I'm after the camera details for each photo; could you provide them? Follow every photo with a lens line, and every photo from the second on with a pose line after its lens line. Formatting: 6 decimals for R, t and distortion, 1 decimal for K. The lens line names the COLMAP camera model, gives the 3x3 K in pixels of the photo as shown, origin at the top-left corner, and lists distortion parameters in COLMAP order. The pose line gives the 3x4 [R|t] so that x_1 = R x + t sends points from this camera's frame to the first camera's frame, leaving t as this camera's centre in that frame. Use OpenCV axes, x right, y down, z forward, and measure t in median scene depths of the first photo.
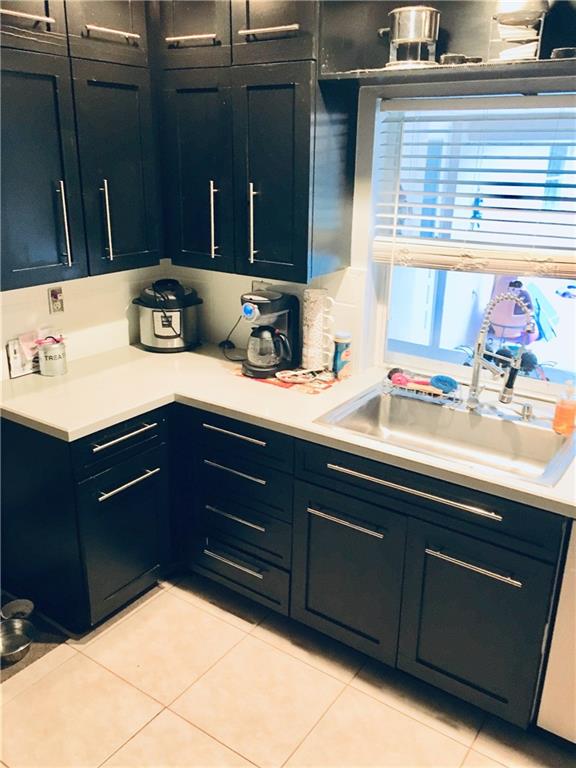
lens RADIAL K [[649.9, 0, 288.6], [0, 649.9, 383.7], [0, 0, 1]] dist [0.050645, -0.033585]
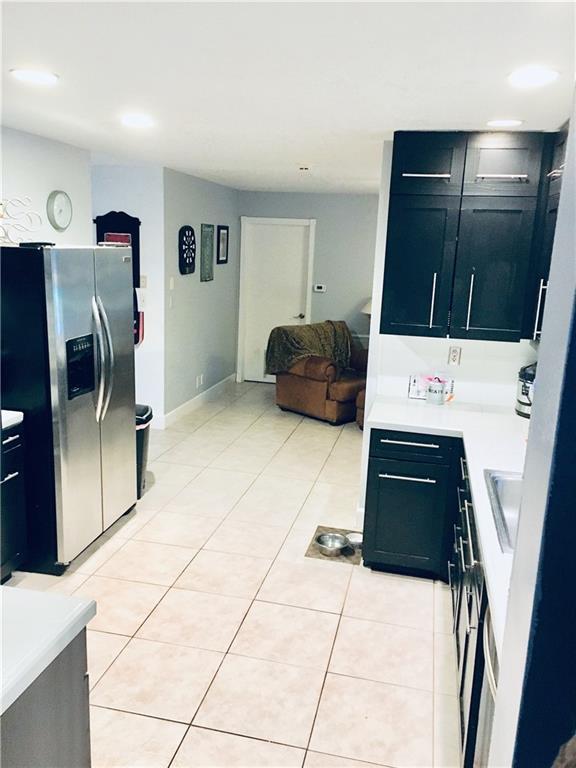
lens RADIAL K [[649.9, 0, 287.3], [0, 649.9, 382.4], [0, 0, 1]] dist [0.050645, -0.033585]
pose [[0.371991, 0.192928, -0.907965, 0.849128], [-0.343860, 0.937212, 0.058264, -0.032231], [0.862197, 0.290539, 0.414975, 0.122274]]
